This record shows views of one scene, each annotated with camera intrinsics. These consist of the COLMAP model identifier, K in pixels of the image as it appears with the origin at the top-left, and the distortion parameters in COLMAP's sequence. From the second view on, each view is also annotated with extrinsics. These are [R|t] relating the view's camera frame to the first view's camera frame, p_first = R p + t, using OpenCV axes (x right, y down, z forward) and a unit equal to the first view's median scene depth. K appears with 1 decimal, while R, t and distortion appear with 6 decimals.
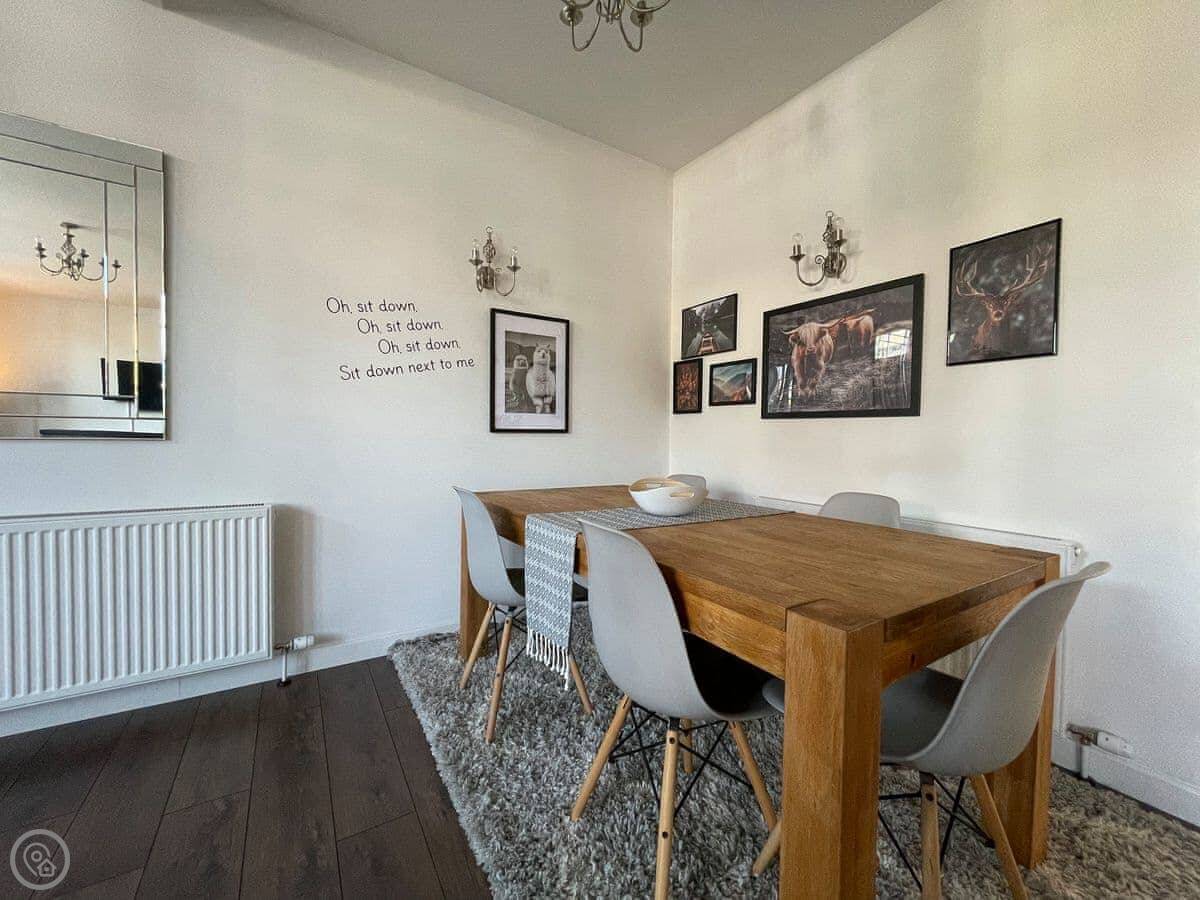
lens RADIAL K [[487.3, 0, 599.8], [0, 487.3, 443.0], [0, 0, 1]] dist [-0.000293, 0.000574]
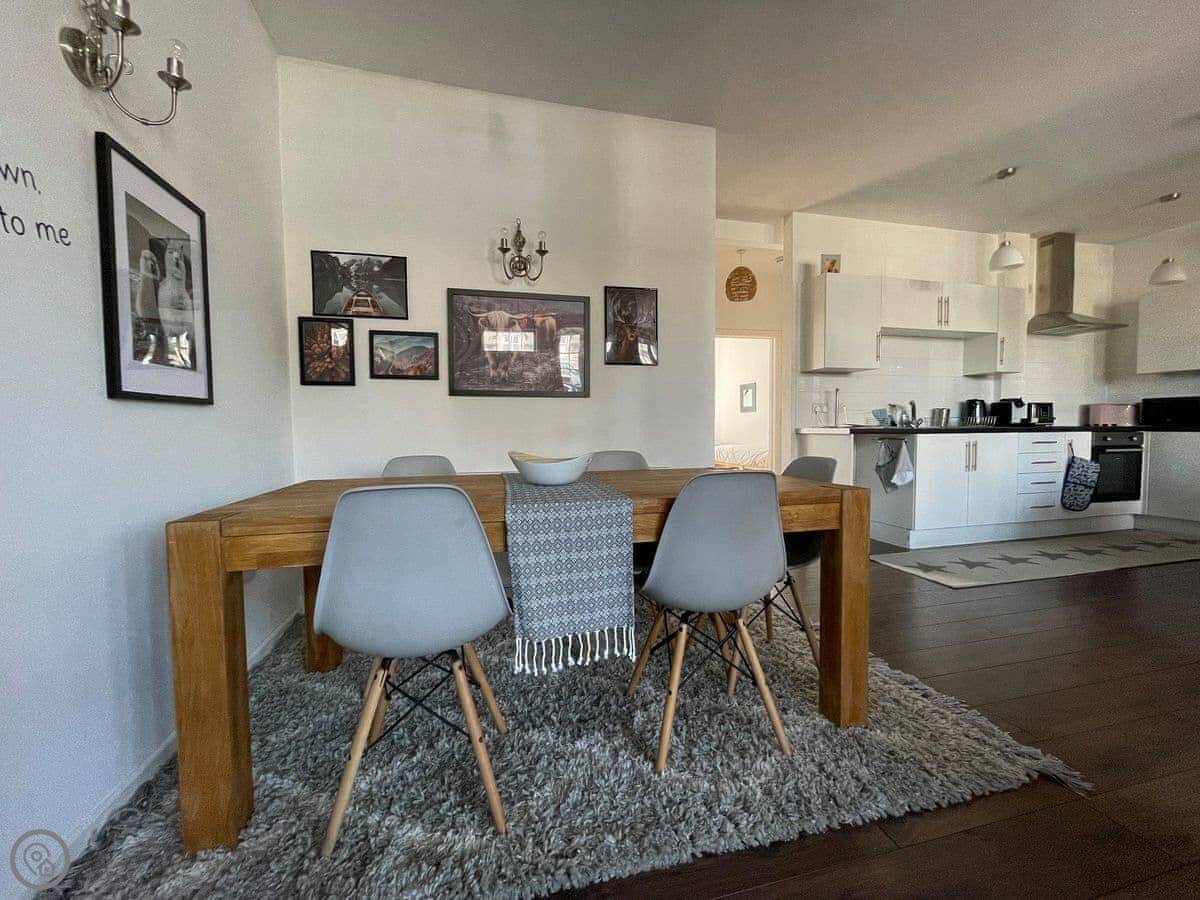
lens RADIAL K [[487.3, 0, 604.1], [0, 487.3, 446.0], [0, 0, 1]] dist [-0.000293, 0.000574]
pose [[0.317486, -0.050885, 0.946897, -0.508891], [0.027767, 0.998630, 0.044355, 0.017451], [-0.947856, 0.012211, 0.318464, 0.378841]]
